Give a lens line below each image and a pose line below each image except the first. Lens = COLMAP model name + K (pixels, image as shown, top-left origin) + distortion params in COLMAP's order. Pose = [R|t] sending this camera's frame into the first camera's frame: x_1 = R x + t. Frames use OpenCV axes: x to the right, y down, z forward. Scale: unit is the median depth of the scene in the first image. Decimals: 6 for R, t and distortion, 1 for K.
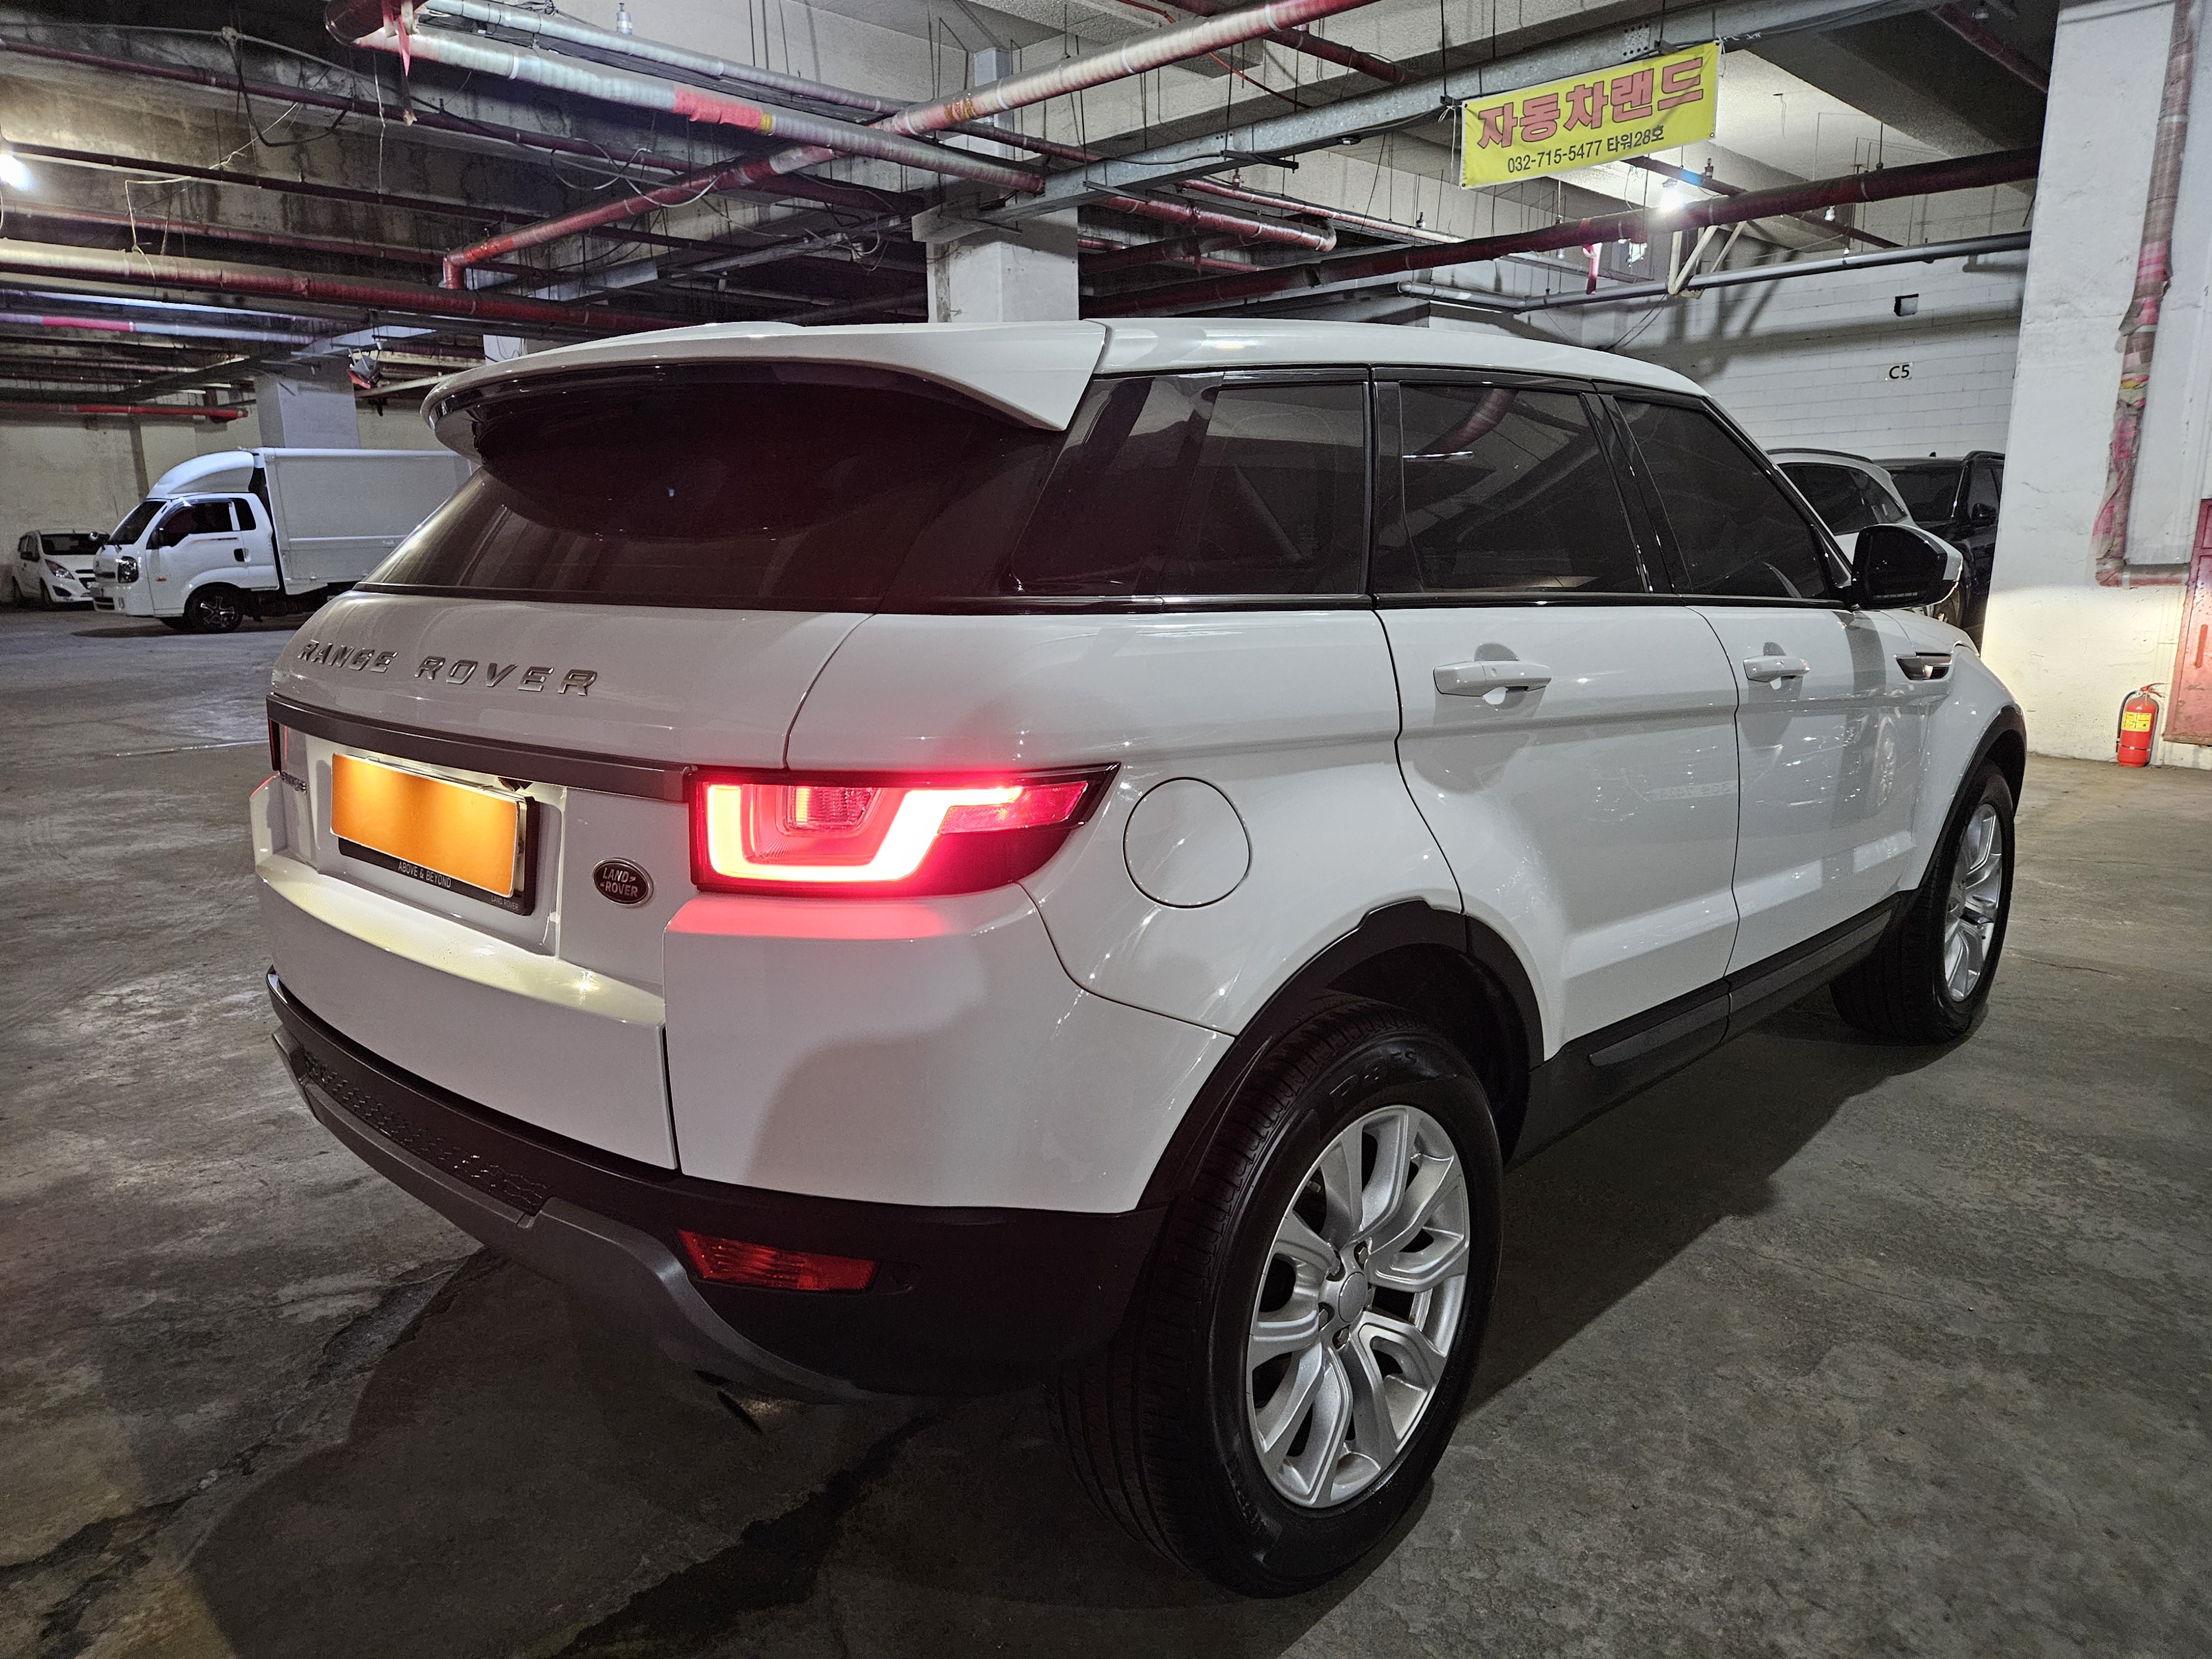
lens RADIAL K [[1482.1, 0, 1099.7], [0, 1482.1, 858.1], [0, 0, 1]] dist [0.069534, -0.056830]
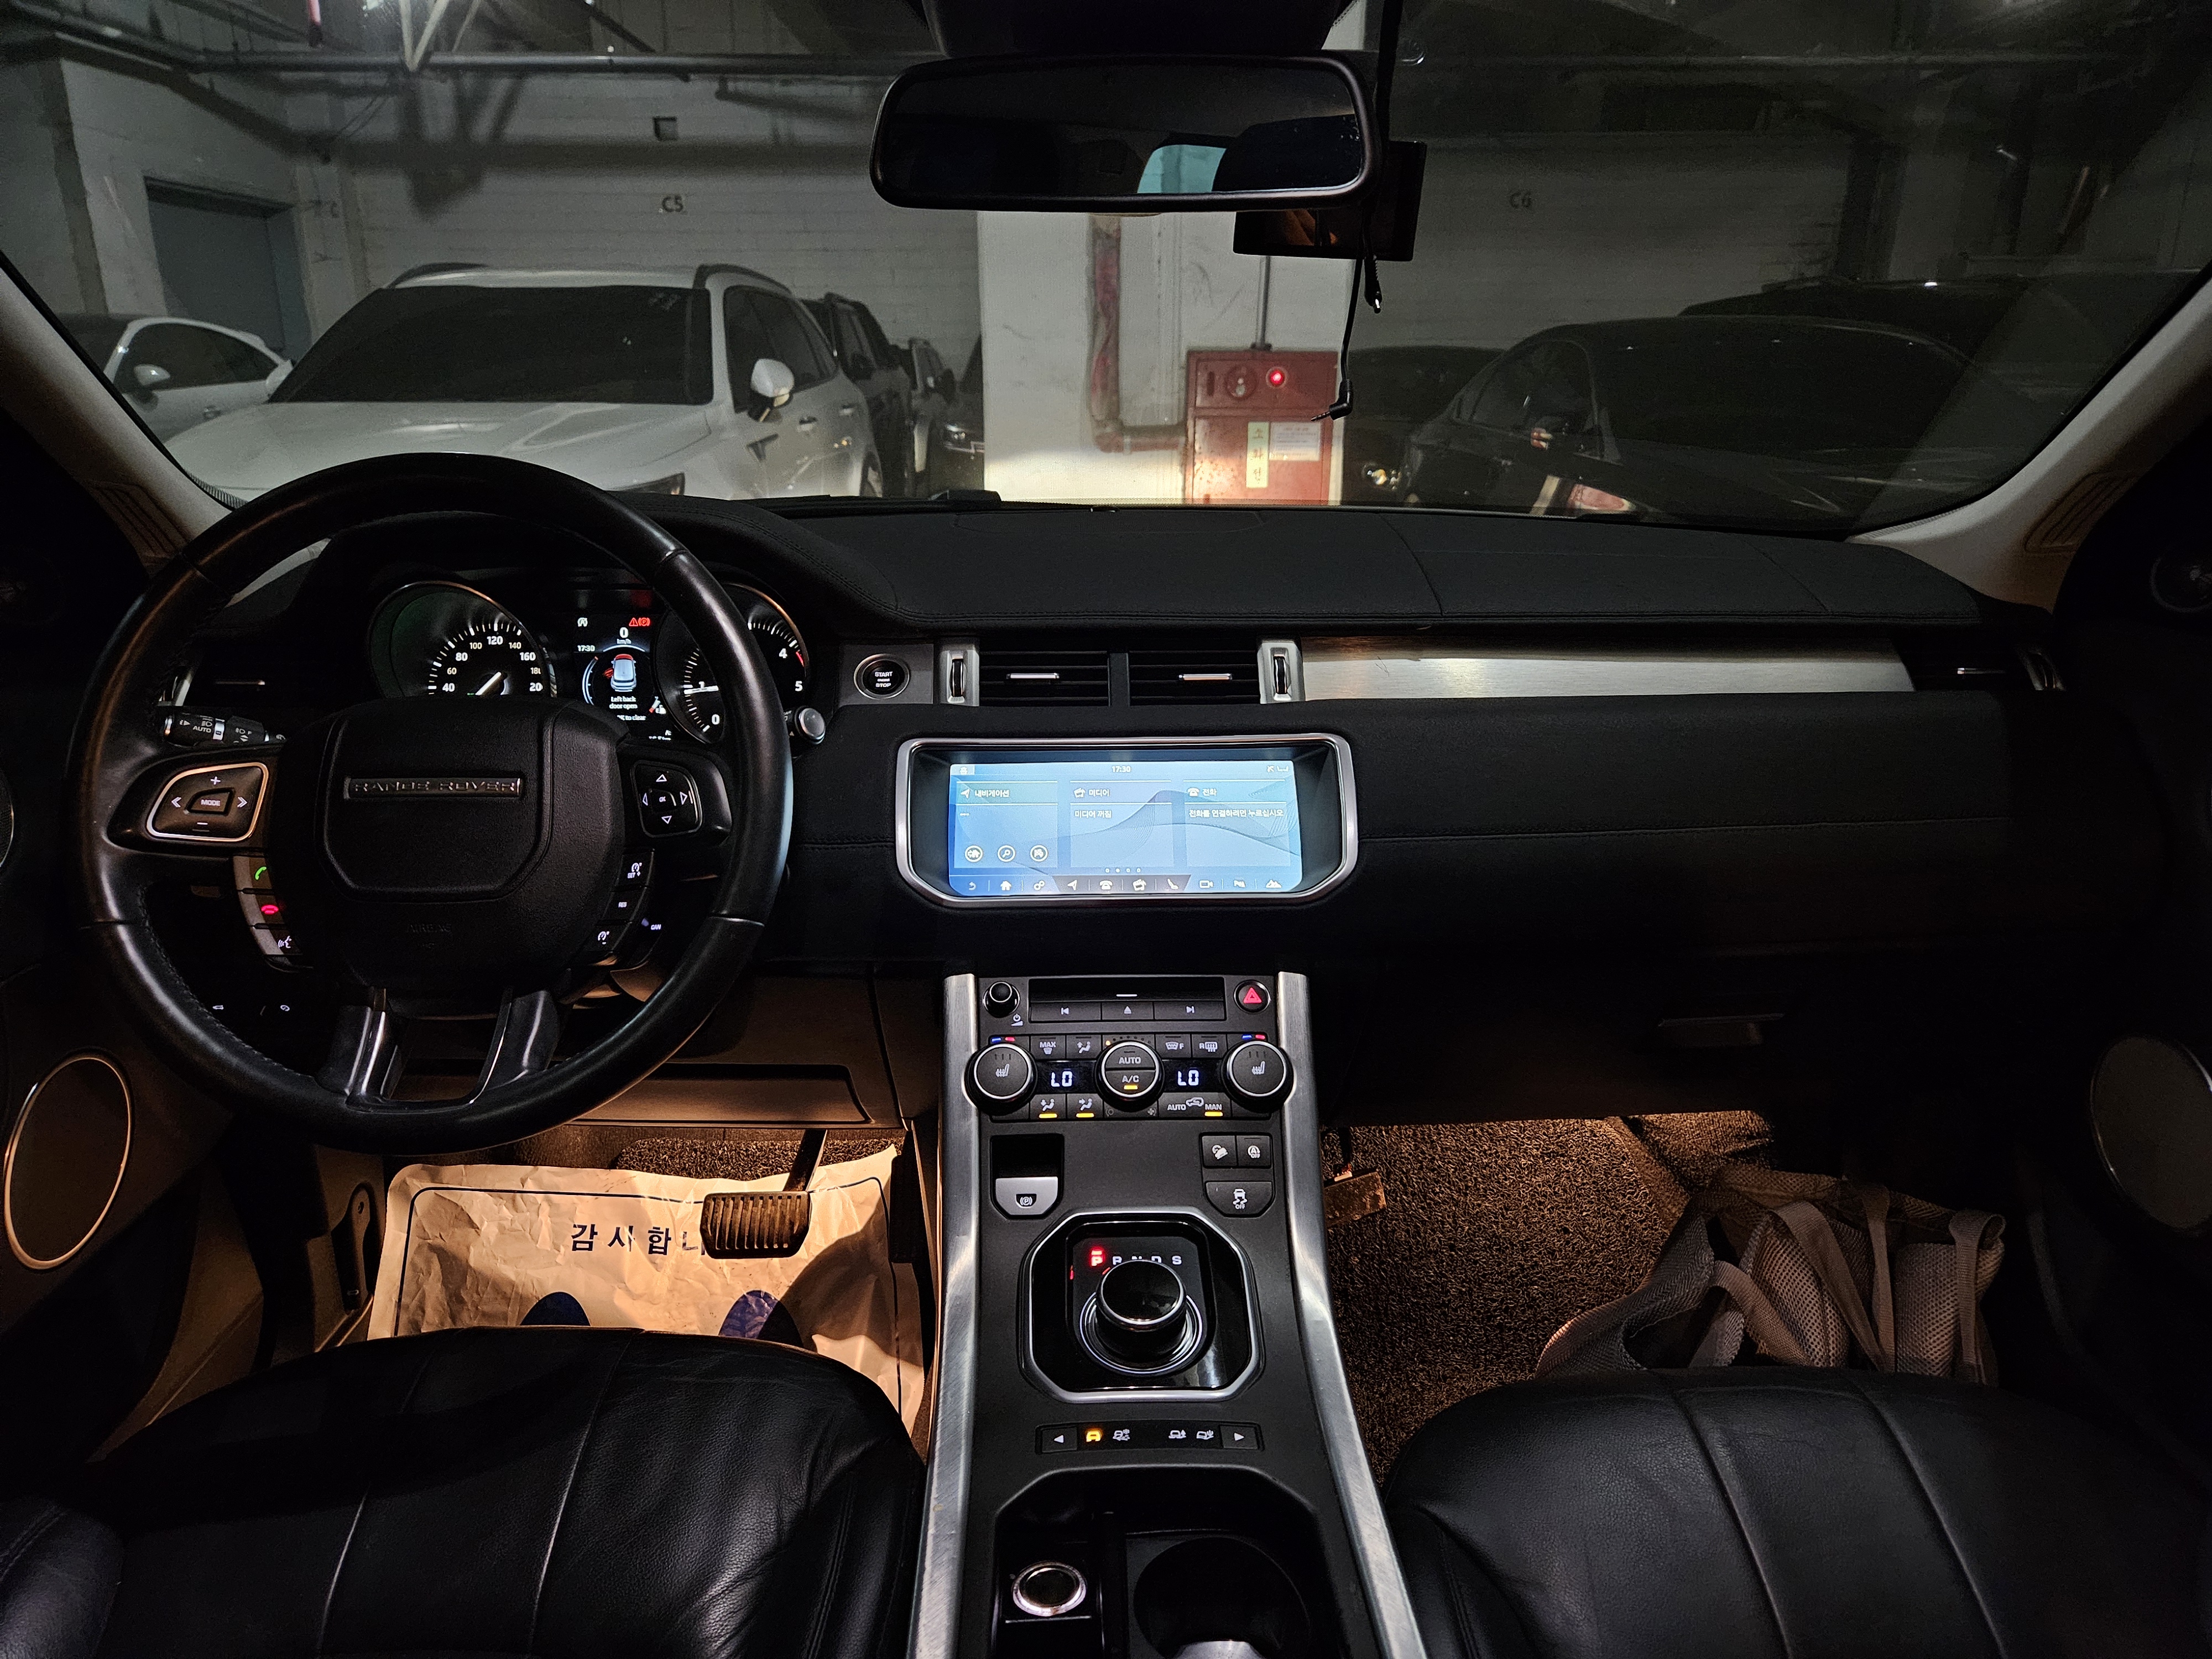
lens RADIAL K [[1482.1, 0, 1091.8], [0, 1482.1, 840.7], [0, 0, 1]] dist [0.069534, -0.056830]
pose [[0.710076, -0.200887, 0.674861, 0.029032], [0.144160, 0.979612, 0.139920, -0.070691], [-0.689210, -0.002065, 0.724559, 0.331803]]
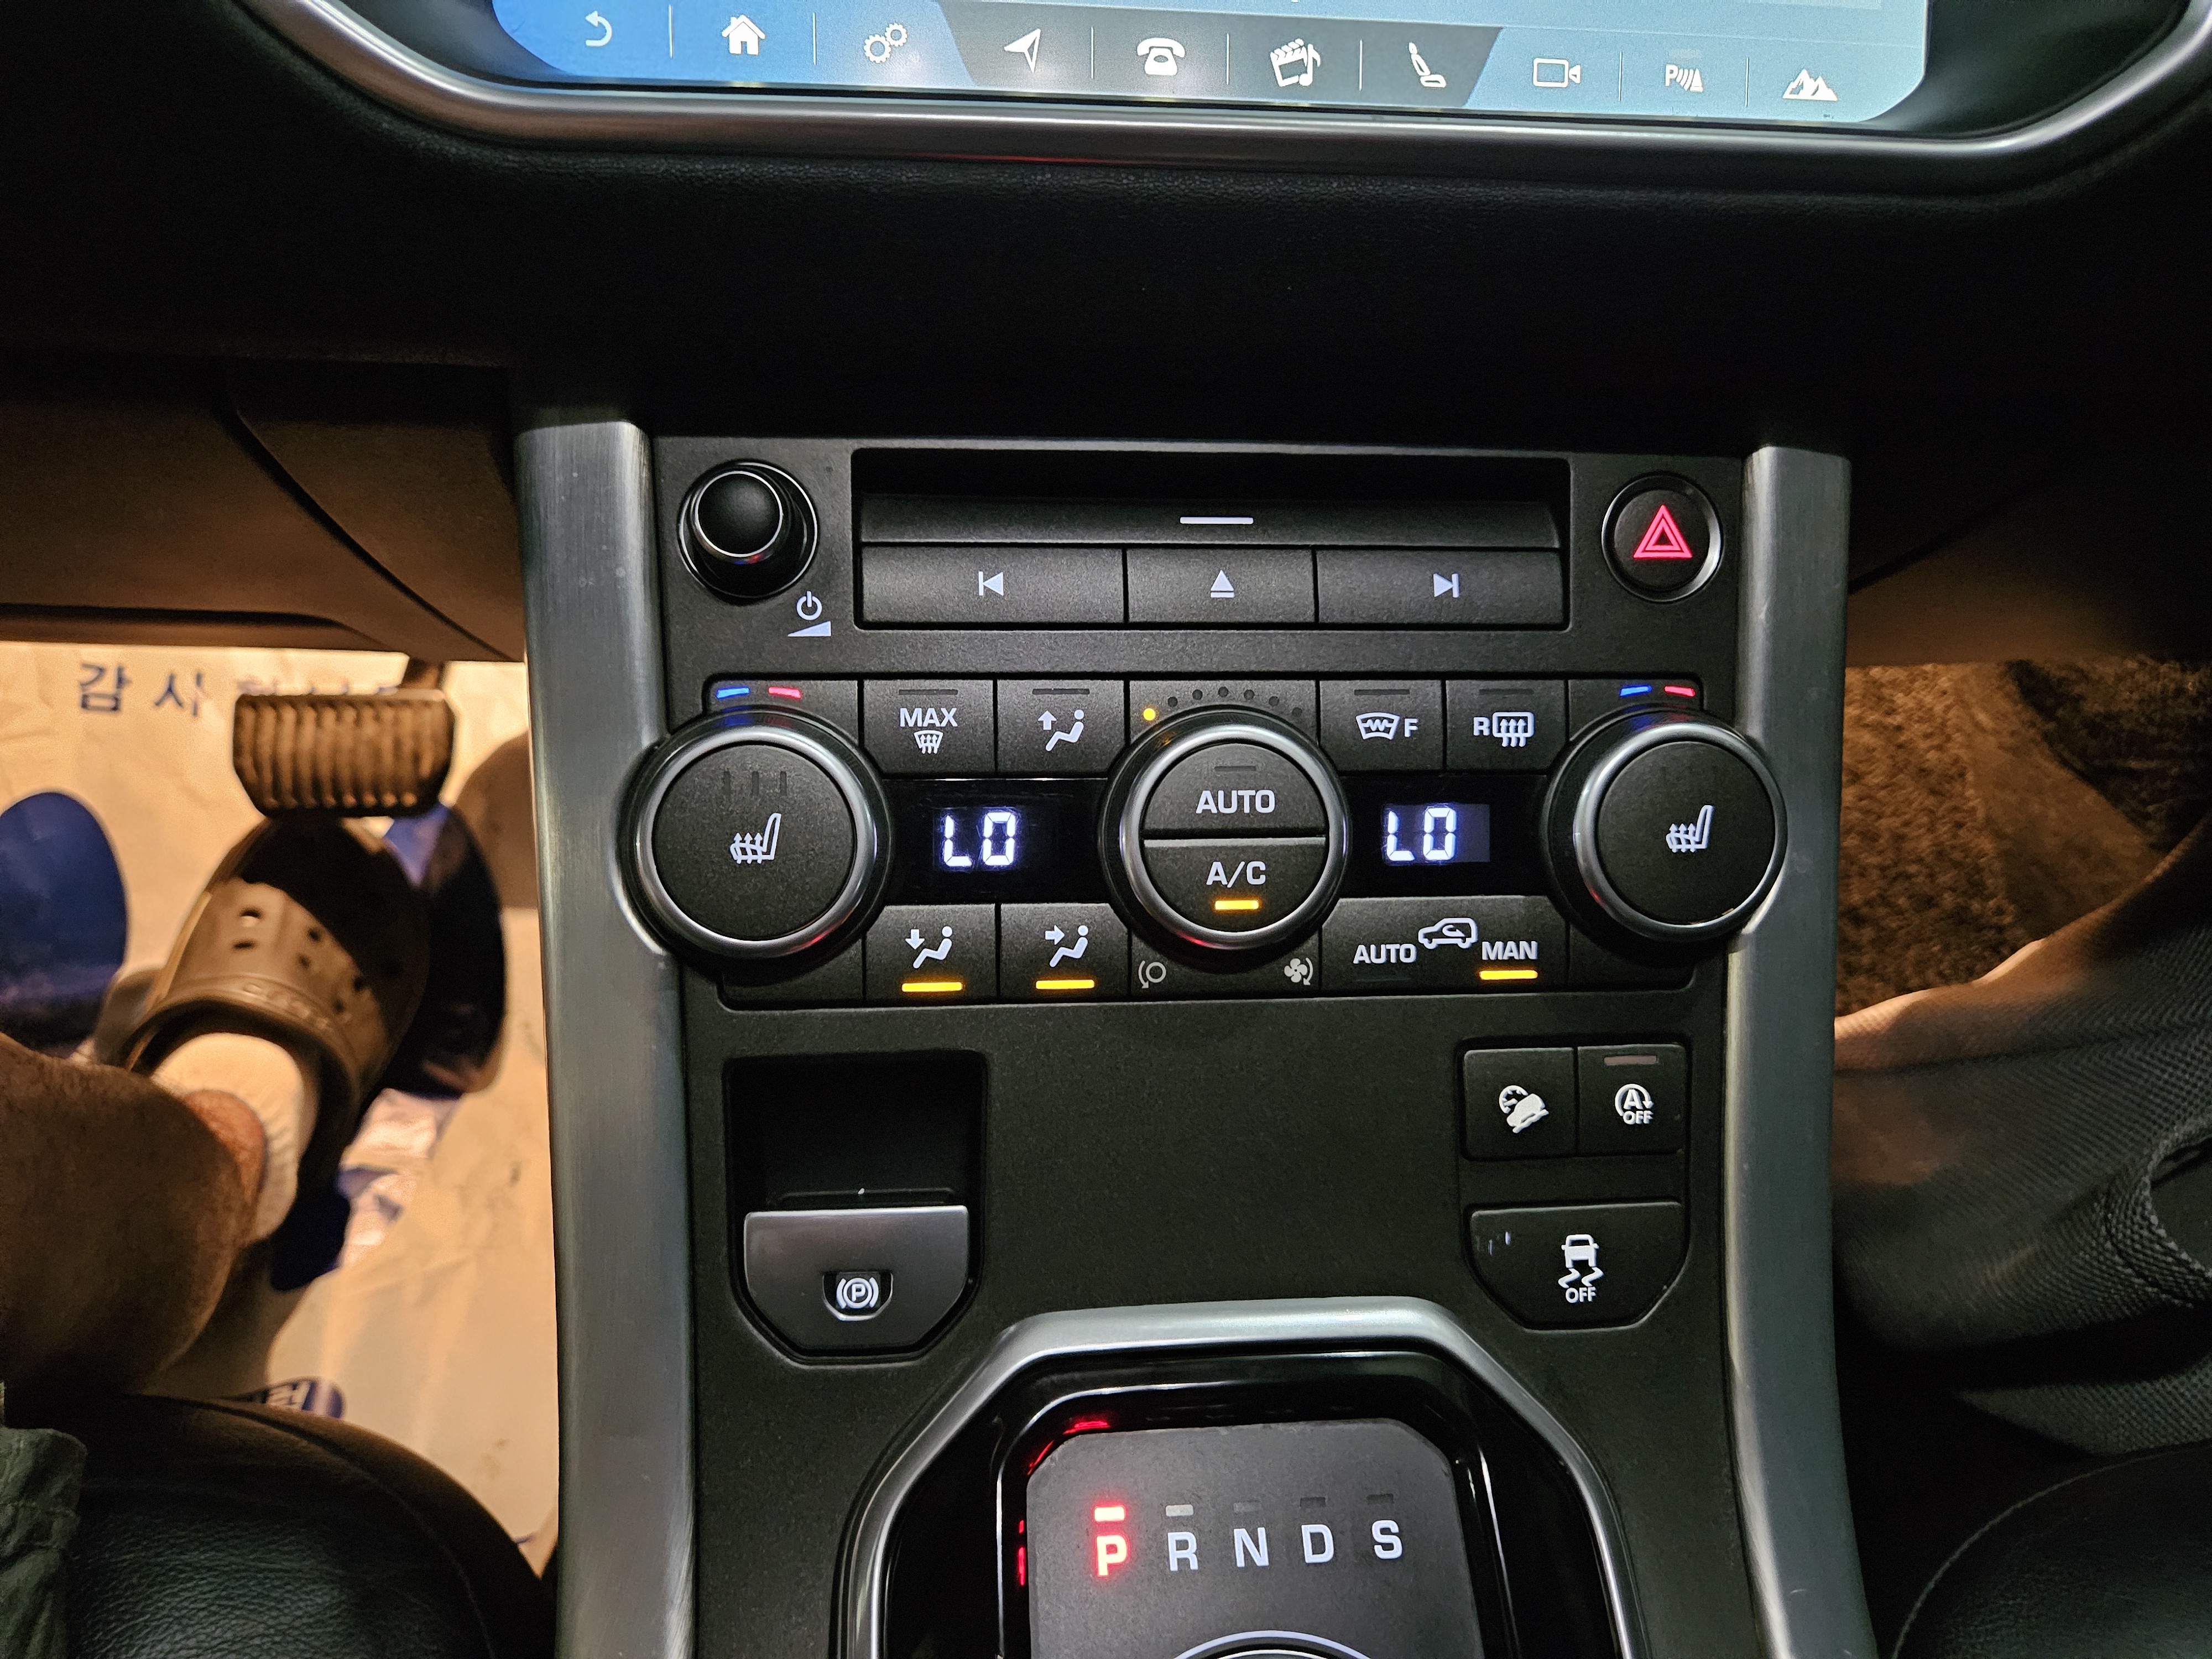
lens RADIAL K [[1482.1, 0, 1086.2], [0, 1482.1, 818.6], [0, 0, 1]] dist [0.069534, -0.056830]
pose [[0.665998, -0.493477, 0.559399, 0.087095], [0.083050, 0.794301, 0.601822, -0.055770], [-0.741316, -0.354354, 0.569986, 0.399184]]
